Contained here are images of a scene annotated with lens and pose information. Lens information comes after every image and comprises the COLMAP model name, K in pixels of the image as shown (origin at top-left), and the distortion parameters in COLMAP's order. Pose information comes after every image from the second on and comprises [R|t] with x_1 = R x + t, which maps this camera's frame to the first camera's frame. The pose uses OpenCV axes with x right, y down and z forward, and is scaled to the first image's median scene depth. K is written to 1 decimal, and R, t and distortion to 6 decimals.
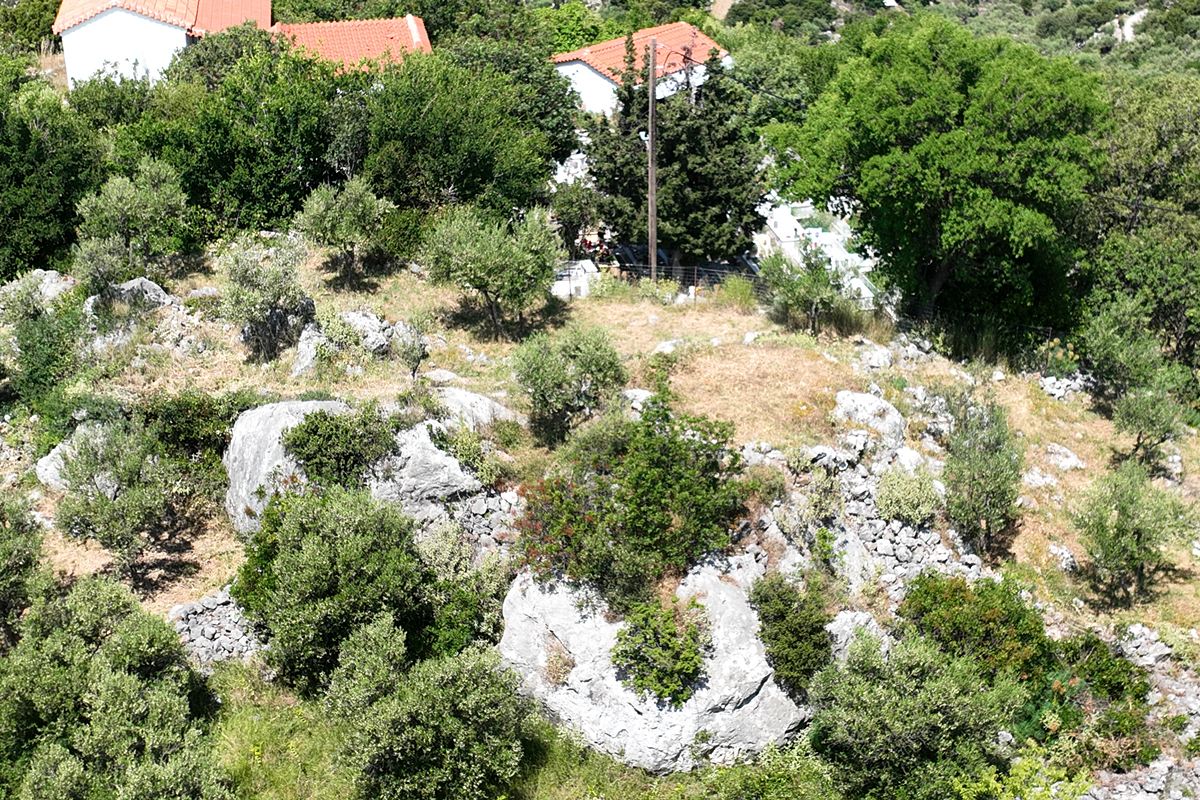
lens RADIAL K [[2087.5, 0, 617.8], [0, 2087.5, 441.1], [0, 0, 1]] dist [0.010293, 0.004750]
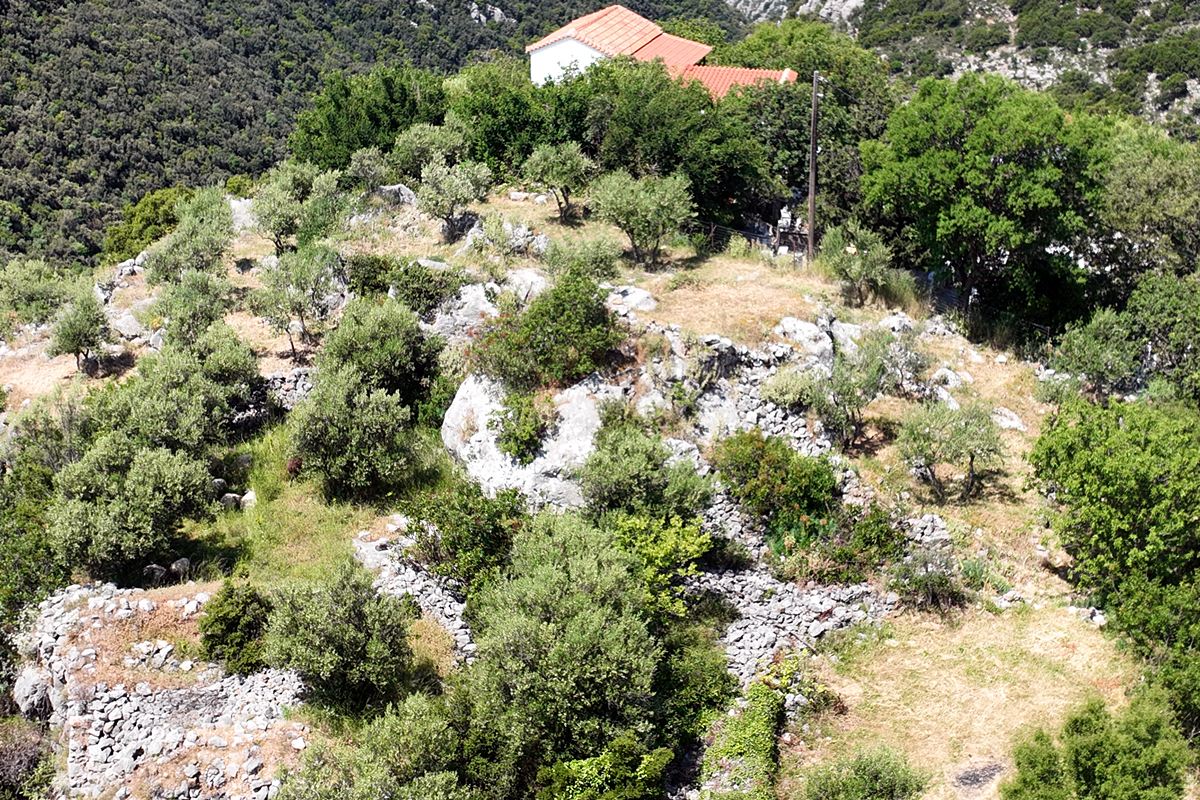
lens RADIAL K [[2087.5, 0, 617.8], [0, 2087.5, 441.1], [0, 0, 1]] dist [0.010293, 0.004750]
pose [[0.898139, 0.175649, -0.403106, 0.573307], [-0.204322, 0.978478, -0.028878, 0.117517], [0.389357, 0.108300, 0.914698, -0.268963]]
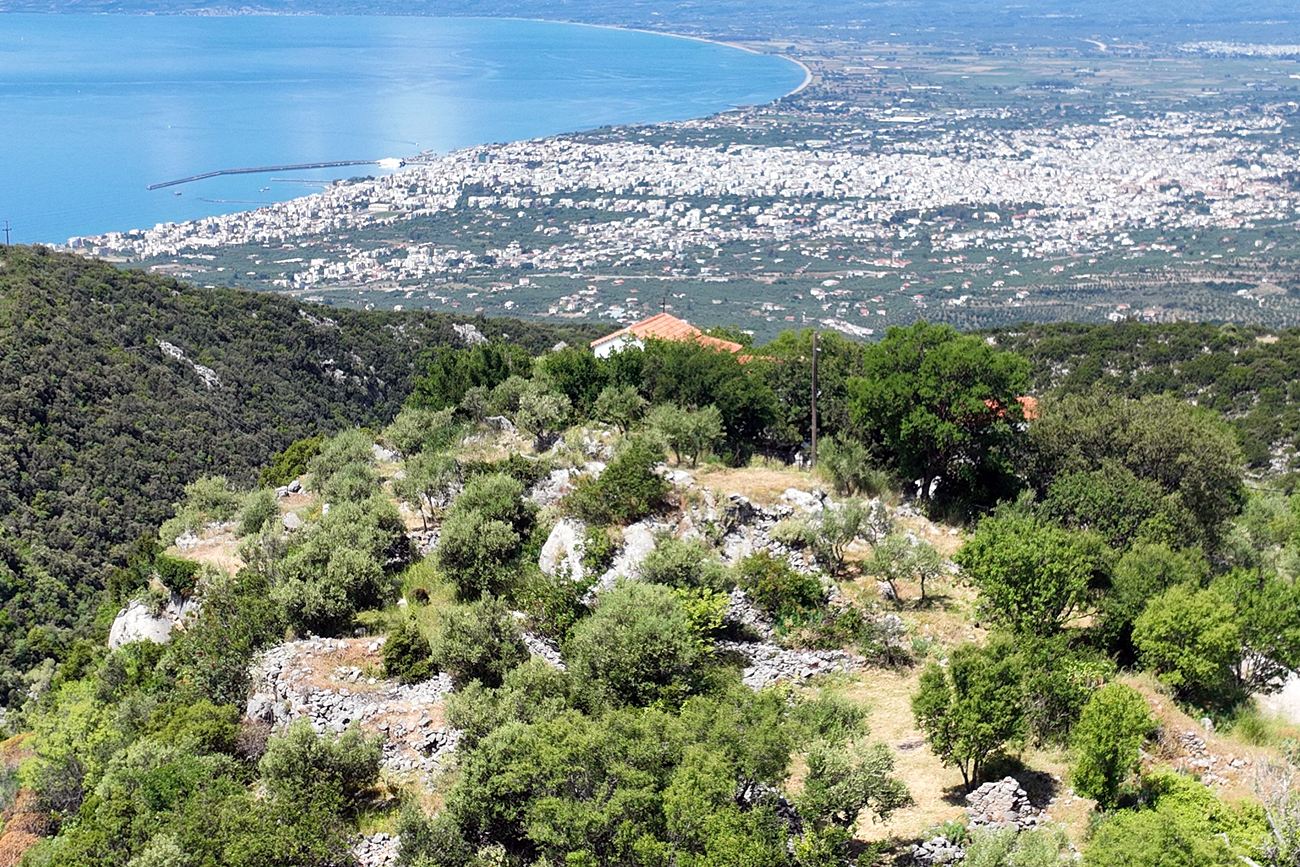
lens RADIAL K [[2261.4, 0, 669.3], [0, 2261.4, 478.0], [0, 0, 1]] dist [0.010293, 0.004750]
pose [[0.899498, 0.098965, -0.425568, 0.873343], [-0.202318, 0.957638, -0.204929, 0.404941], [0.387260, 0.270434, 0.881417, -0.818407]]
